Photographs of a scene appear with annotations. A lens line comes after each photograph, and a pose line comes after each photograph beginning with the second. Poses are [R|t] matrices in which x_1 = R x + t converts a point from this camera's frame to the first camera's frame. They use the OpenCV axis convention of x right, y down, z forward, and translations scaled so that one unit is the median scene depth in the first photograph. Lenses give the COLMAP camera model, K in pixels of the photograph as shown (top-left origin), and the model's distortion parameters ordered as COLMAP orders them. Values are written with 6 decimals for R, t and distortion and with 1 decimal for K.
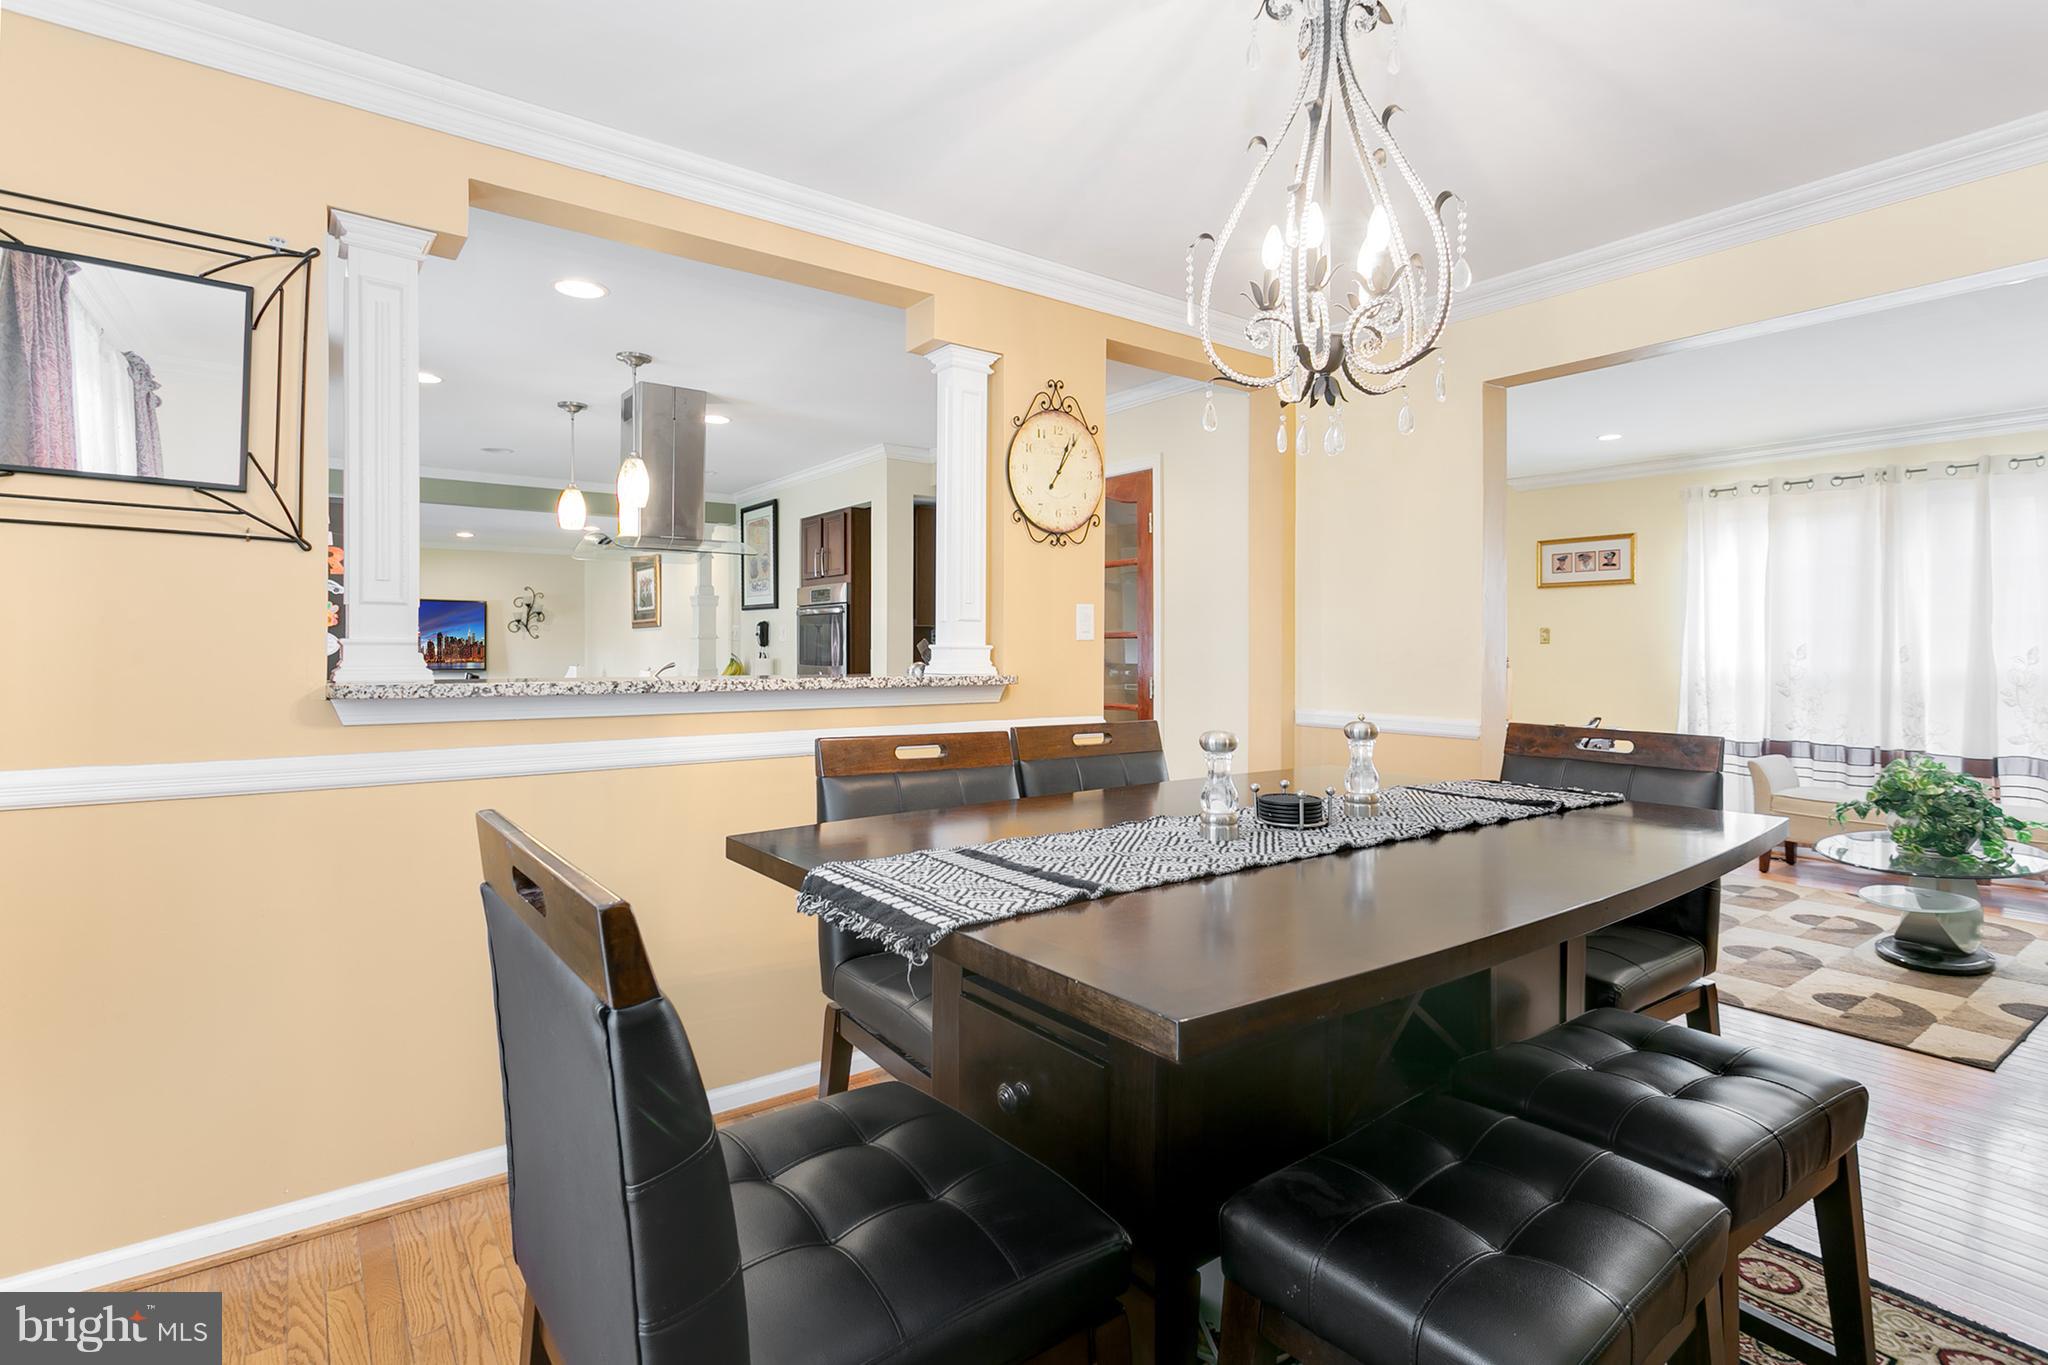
lens RADIAL K [[998.8, 0, 1019.2], [0, 998.8, 641.2], [0, 0, 1]] dist [0.004580, -0.000383]
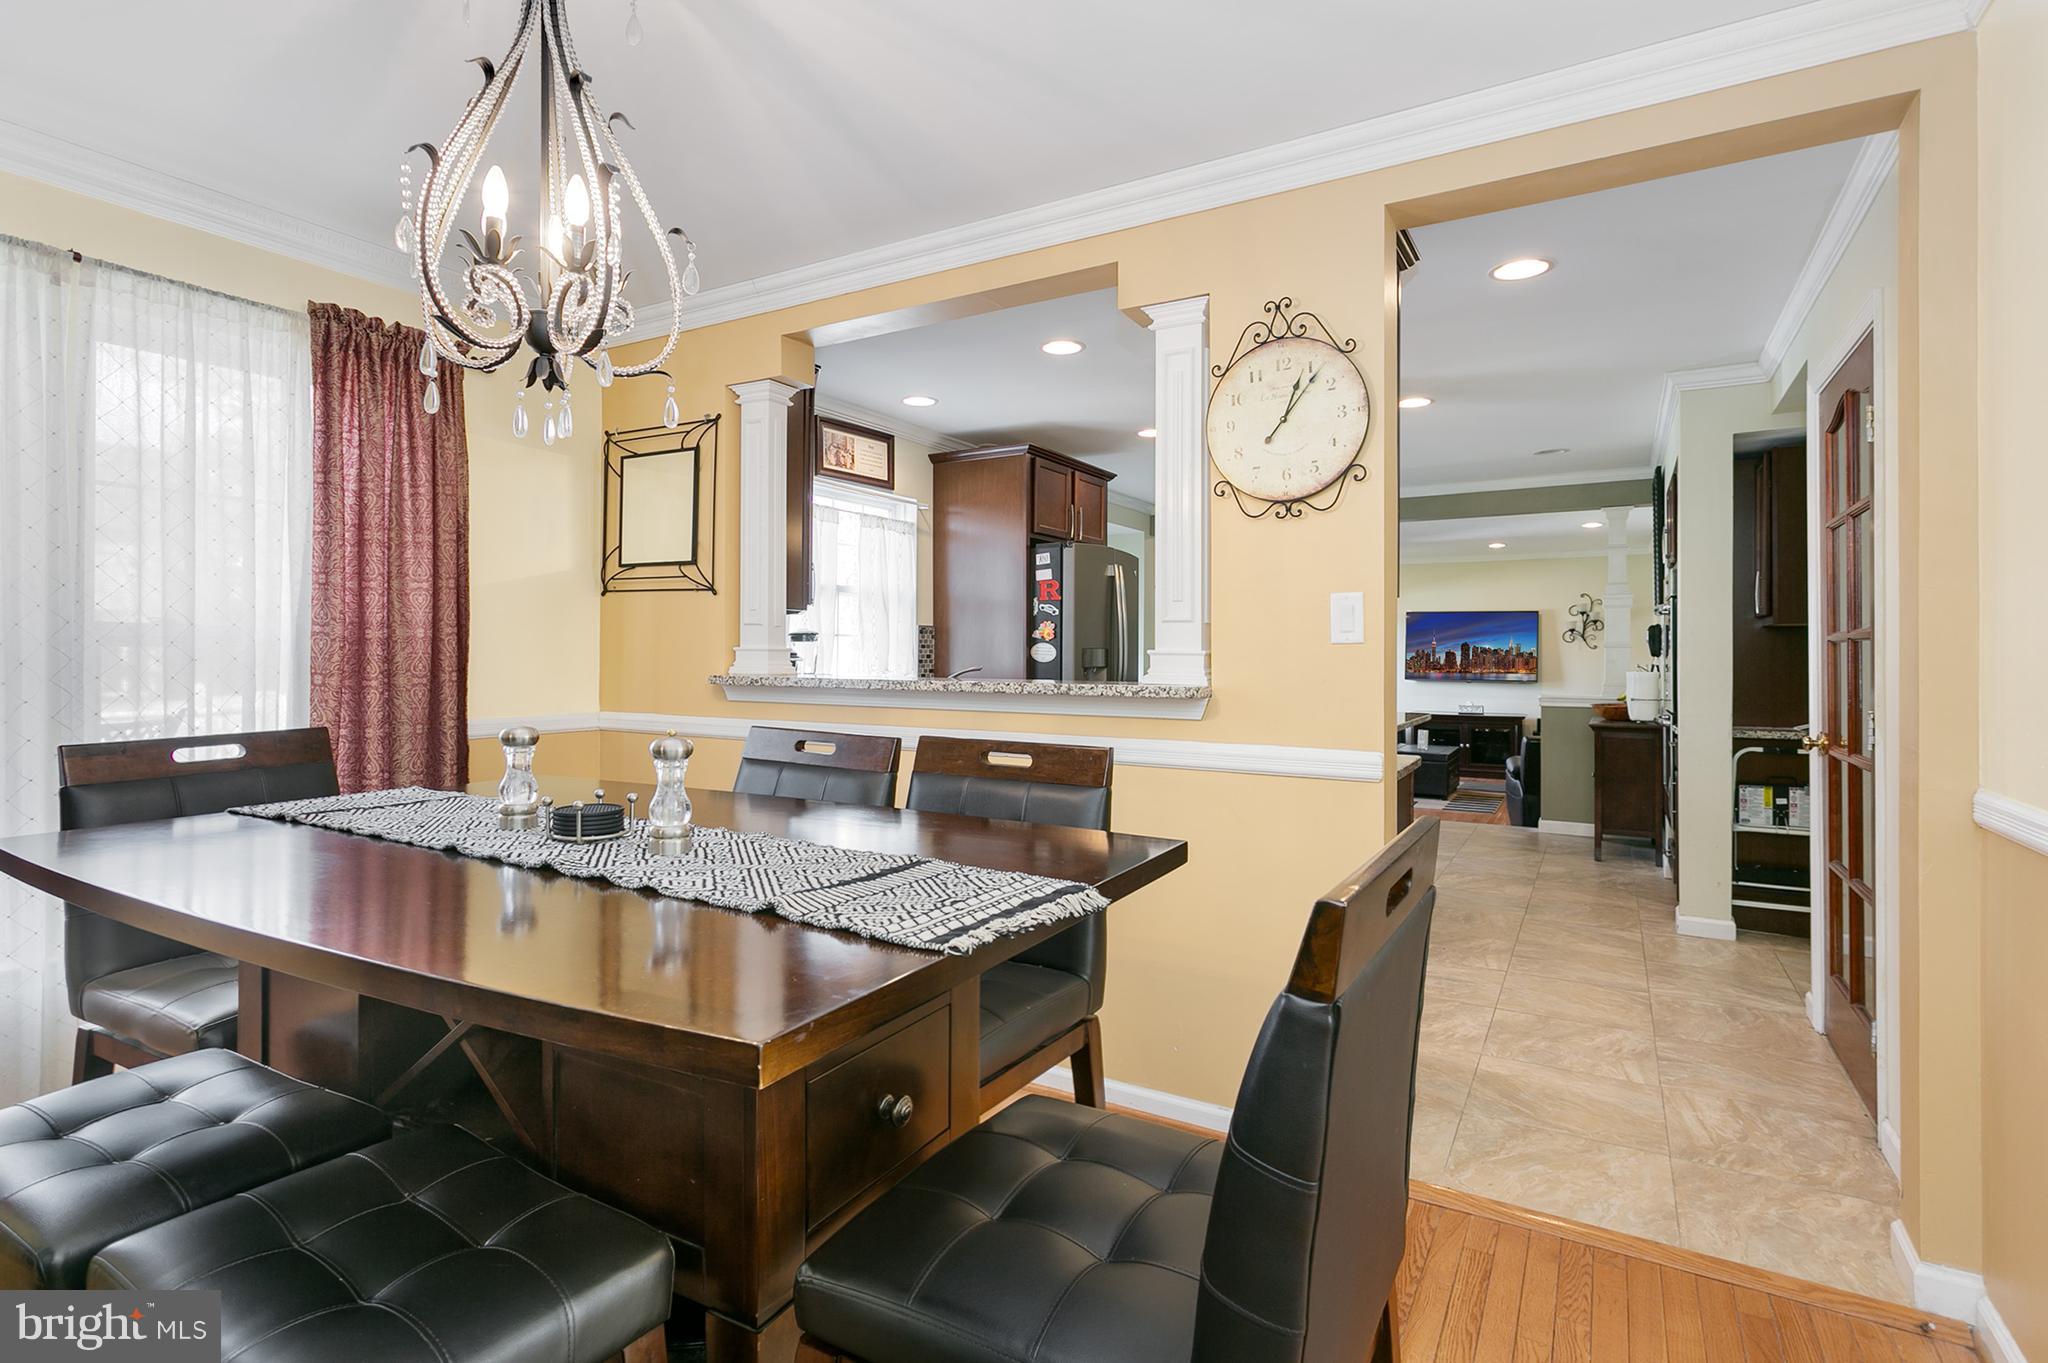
lens RADIAL K [[998.8, 0, 994.2], [0, 998.8, 658.0], [0, 0, 1]] dist [0.004580, -0.000383]
pose [[0.376622, 0.002236, -0.926364, 0.658709], [0.001872, 0.999993, 0.003174, 0.007441], [0.926365, -0.002929, 0.376616, 0.515985]]
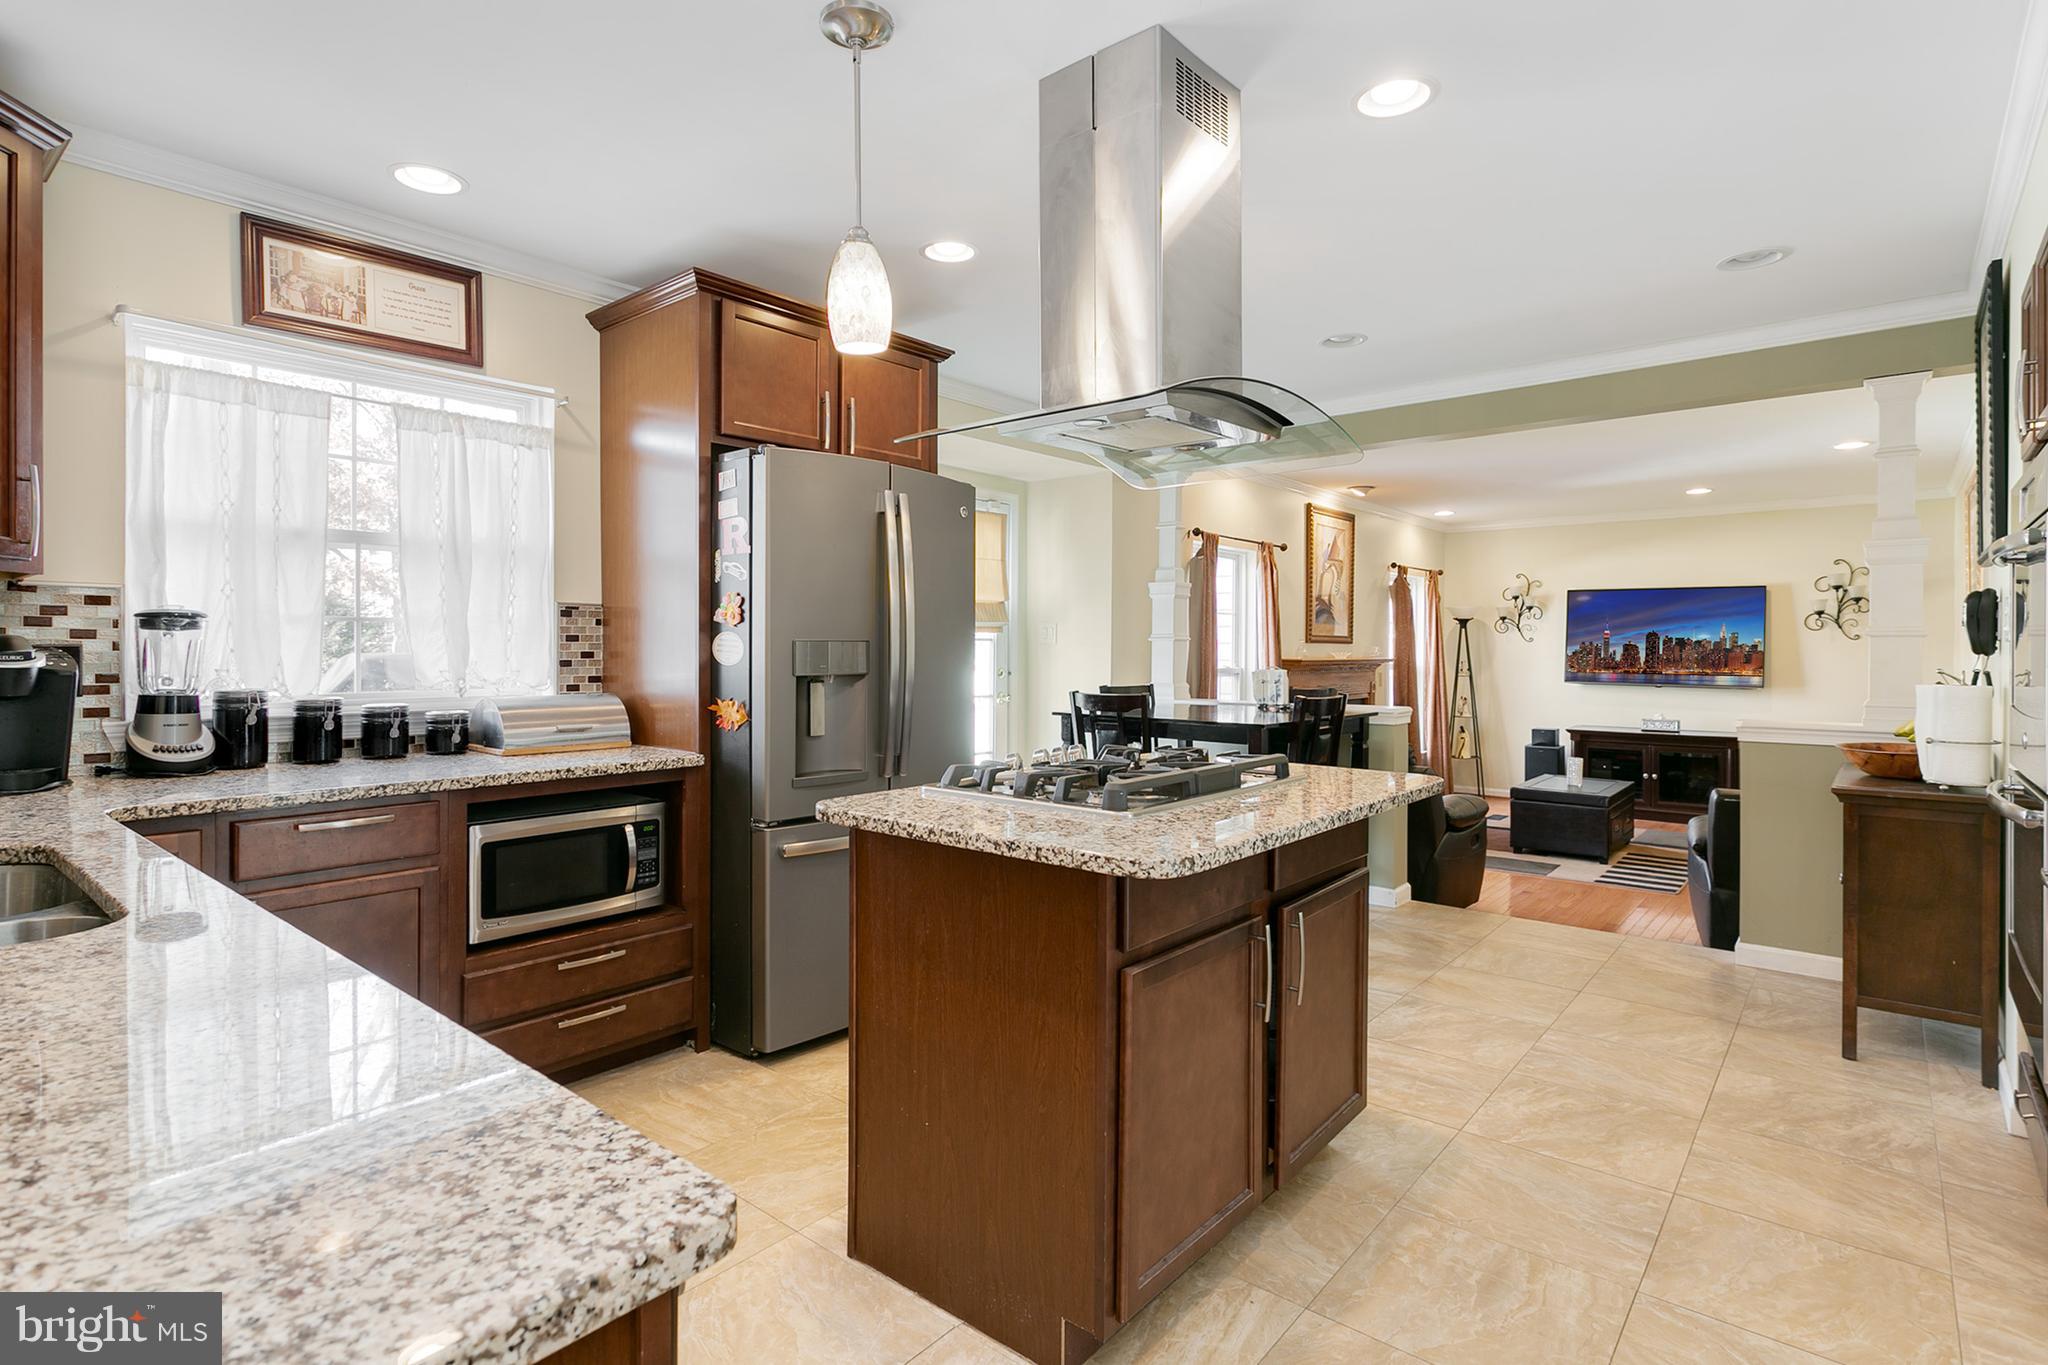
lens RADIAL K [[998.8, 0, 1003.9], [0, 998.8, 662.8], [0, 0, 1]] dist [0.004580, -0.000383]
pose [[0.217553, 0.015550, -0.975925, 0.104256], [0.002055, 0.999864, 0.016389, 0.002194], [0.976046, -0.005571, 0.217491, 1.270845]]
